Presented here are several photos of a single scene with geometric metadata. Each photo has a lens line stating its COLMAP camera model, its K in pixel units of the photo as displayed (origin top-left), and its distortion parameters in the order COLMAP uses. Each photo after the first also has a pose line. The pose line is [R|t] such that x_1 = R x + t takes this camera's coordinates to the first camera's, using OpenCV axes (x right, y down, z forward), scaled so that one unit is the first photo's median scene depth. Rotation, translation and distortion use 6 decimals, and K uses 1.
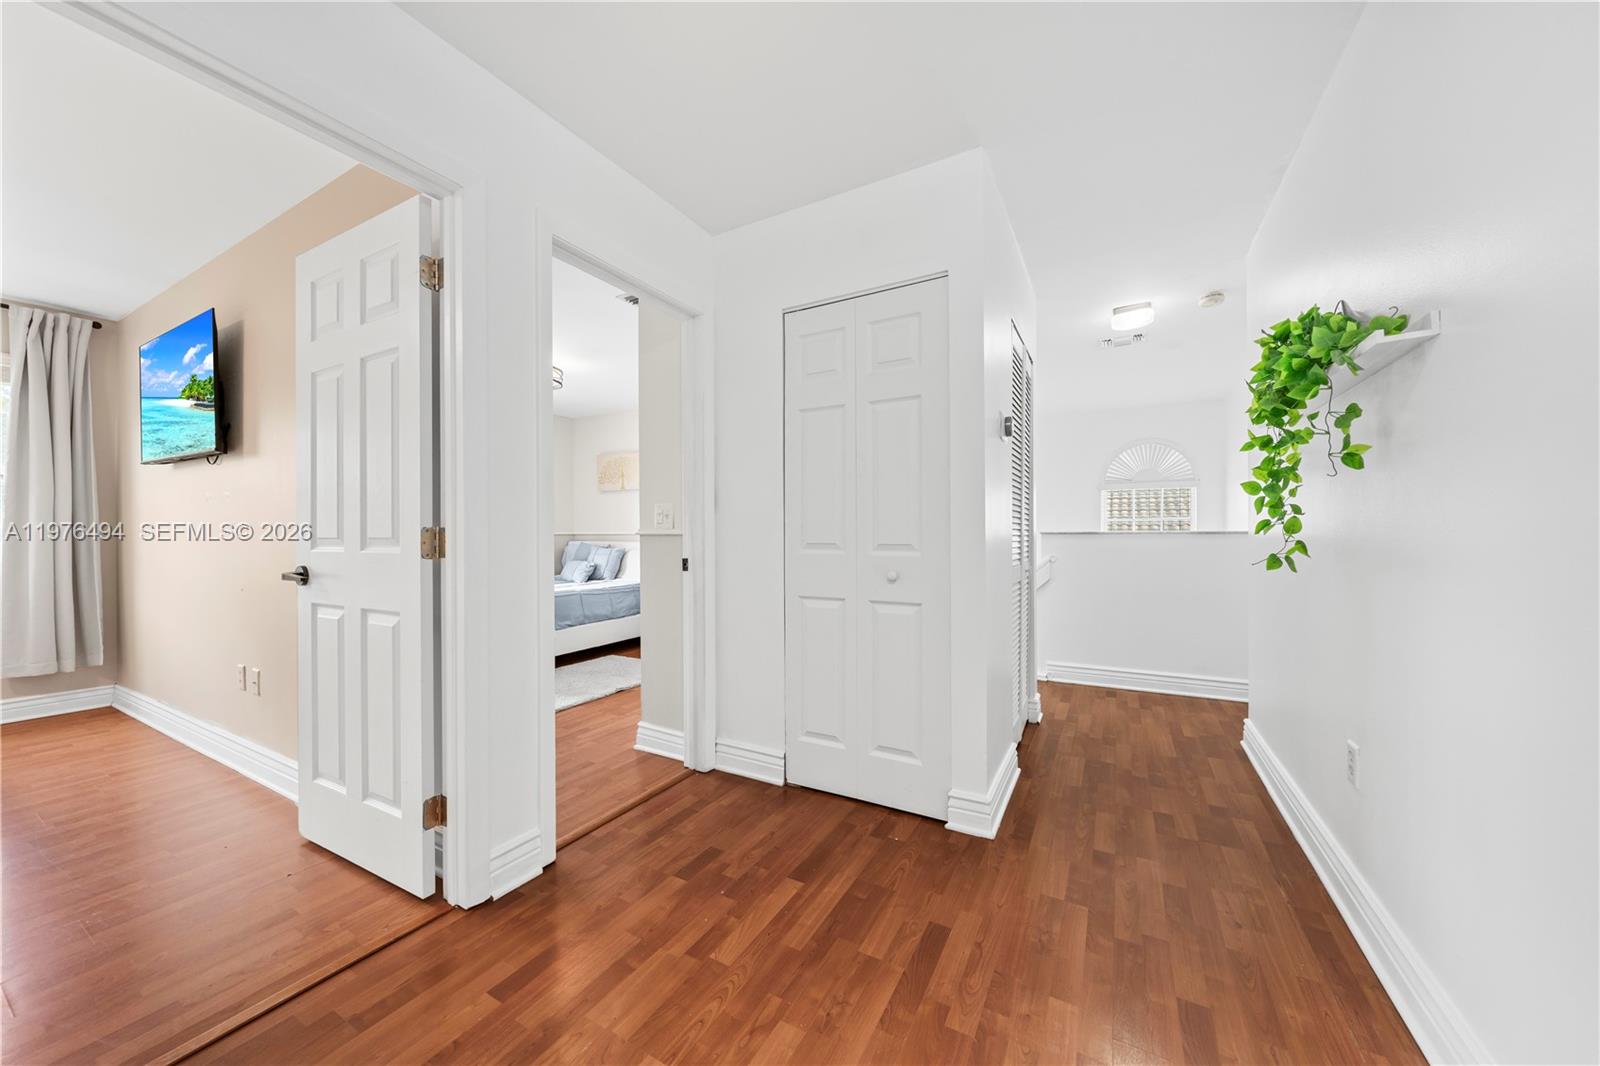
lens RADIAL K [[560.4, 0, 797.5], [0, 560.4, 535.7], [0, 0, 1]] dist [0.001766, 0.000516]
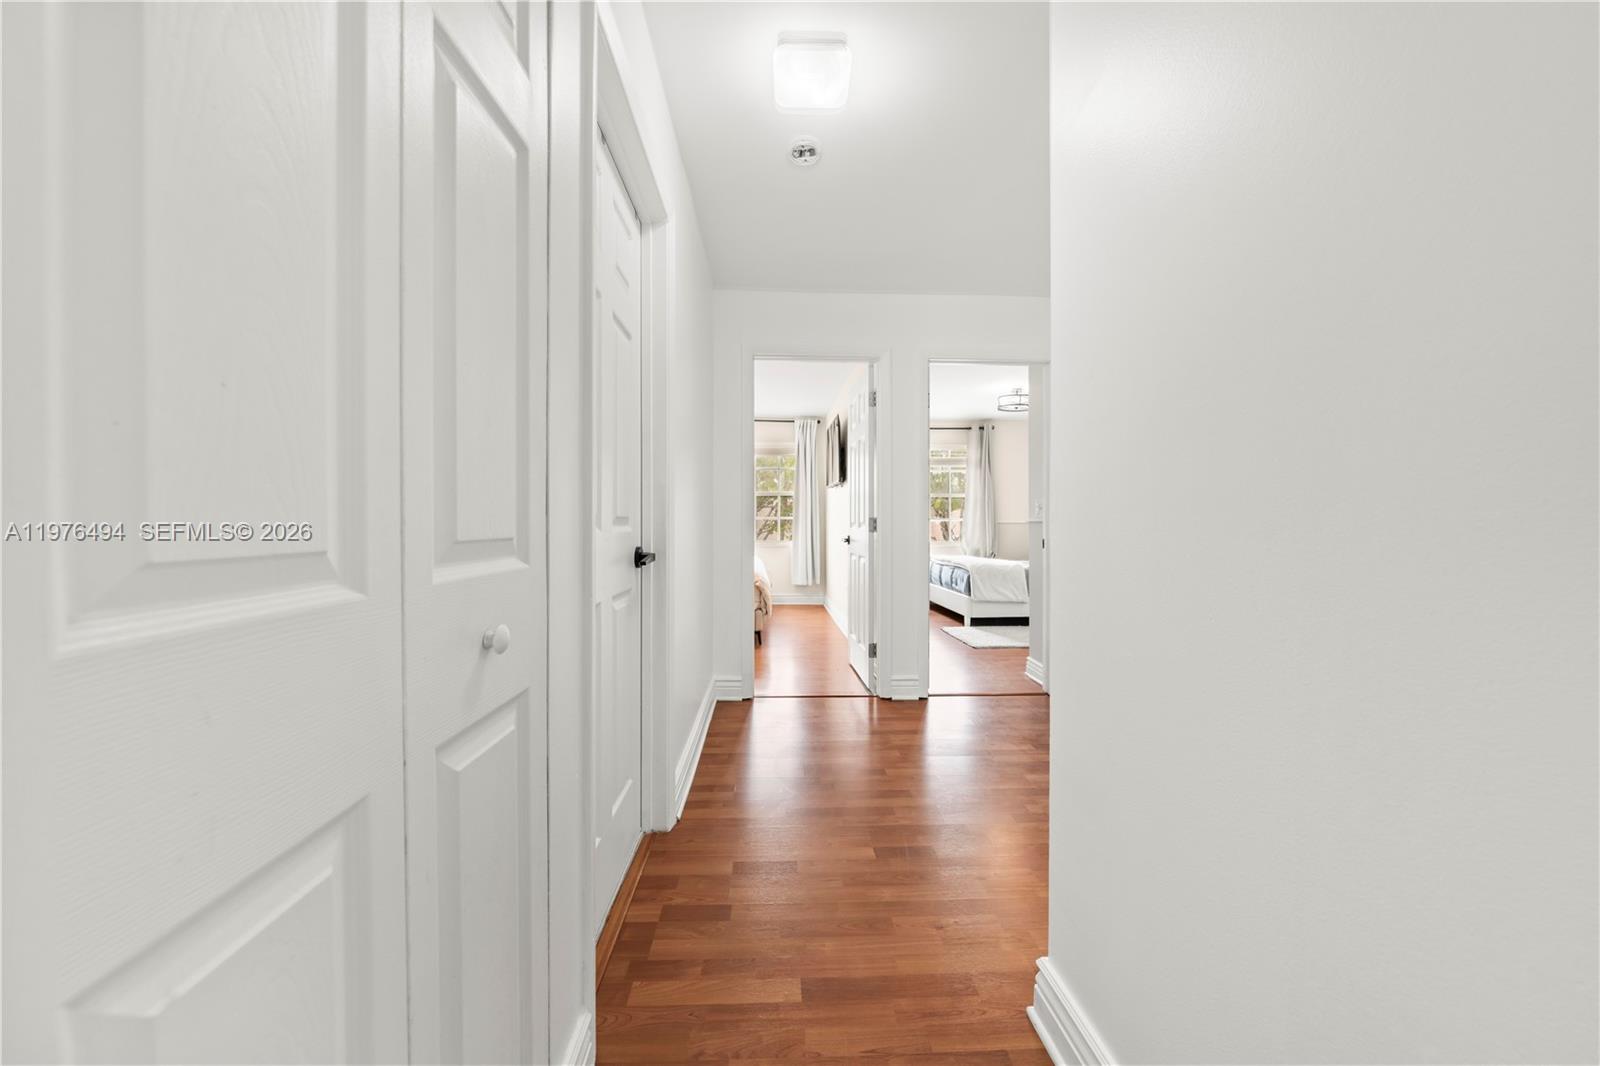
lens RADIAL K [[560.4, 0, 794.8], [0, 560.4, 526.3], [0, 0, 1]] dist [0.001766, 0.000516]
pose [[0.533125, 0.006709, -0.846010, 0.449402], [-0.003934, 0.999977, 0.005451, 0.003806], [0.846027, 0.000423, 0.533139, -0.176513]]
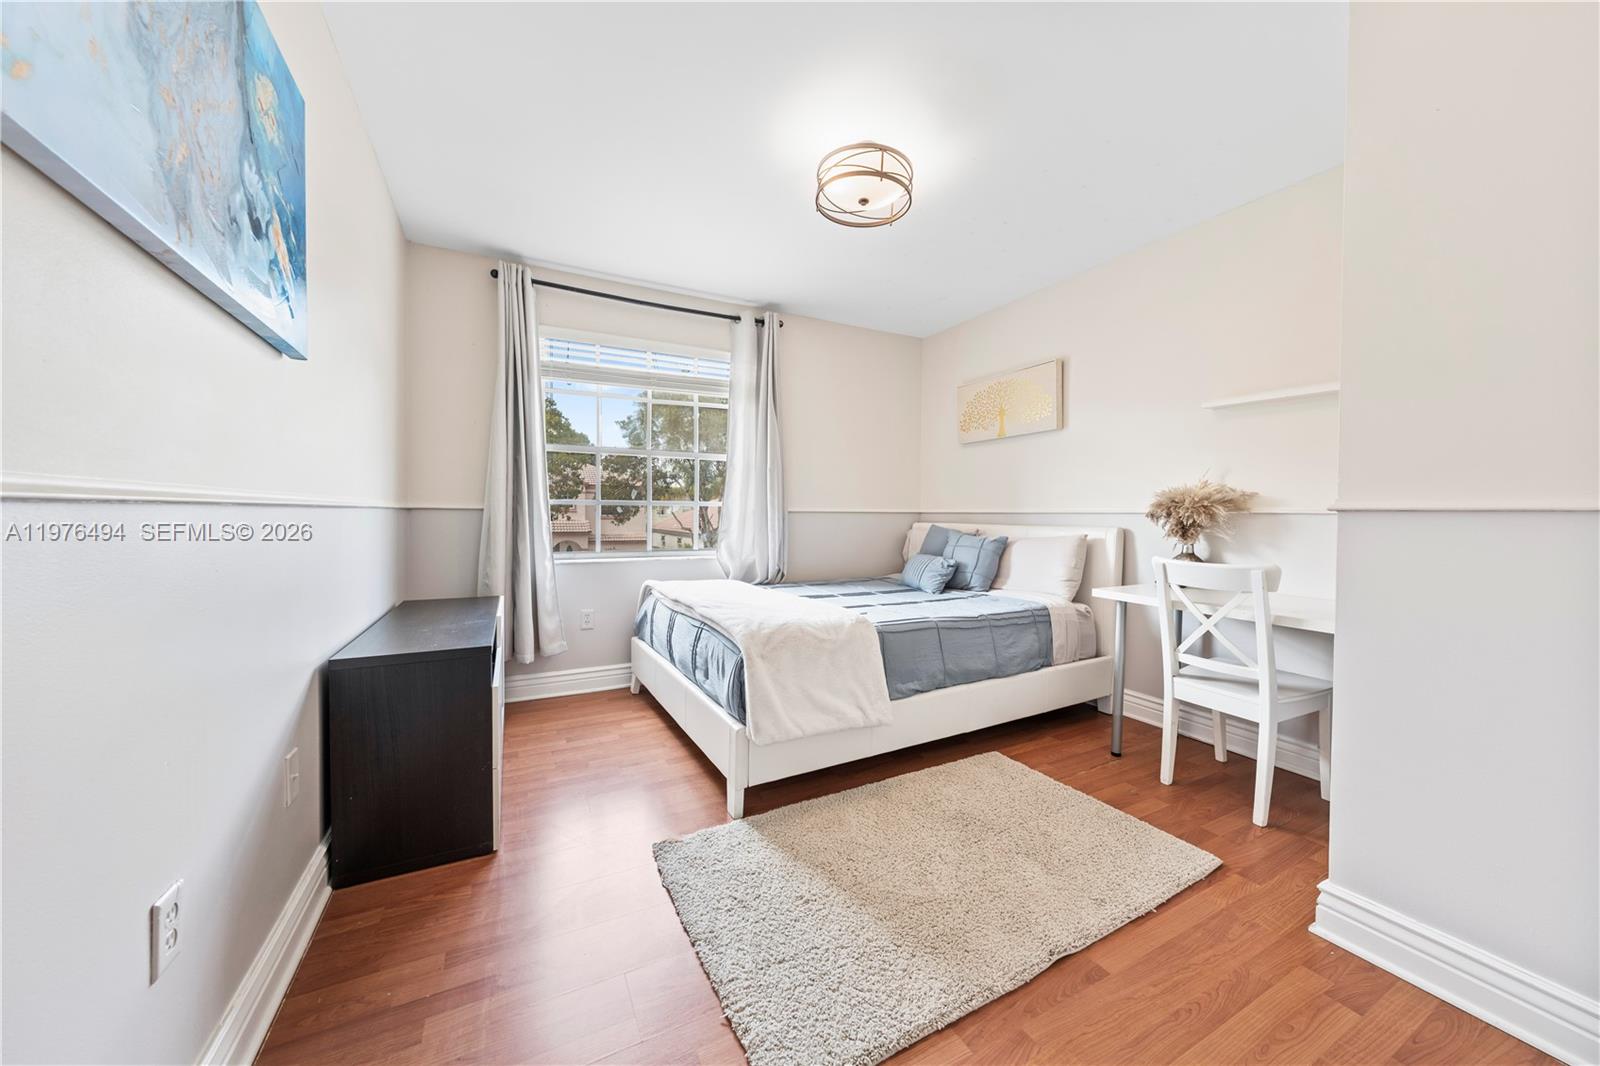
lens RADIAL K [[560.4, 0, 800.4], [0, 560.4, 521.5], [0, 0, 1]] dist [0.001766, 0.000516]
pose [[0.837858, 0.013587, -0.545720, -0.279301], [-0.010173, 0.999905, 0.009276, 0.005930], [0.545794, -0.002220, 0.837917, 0.656146]]
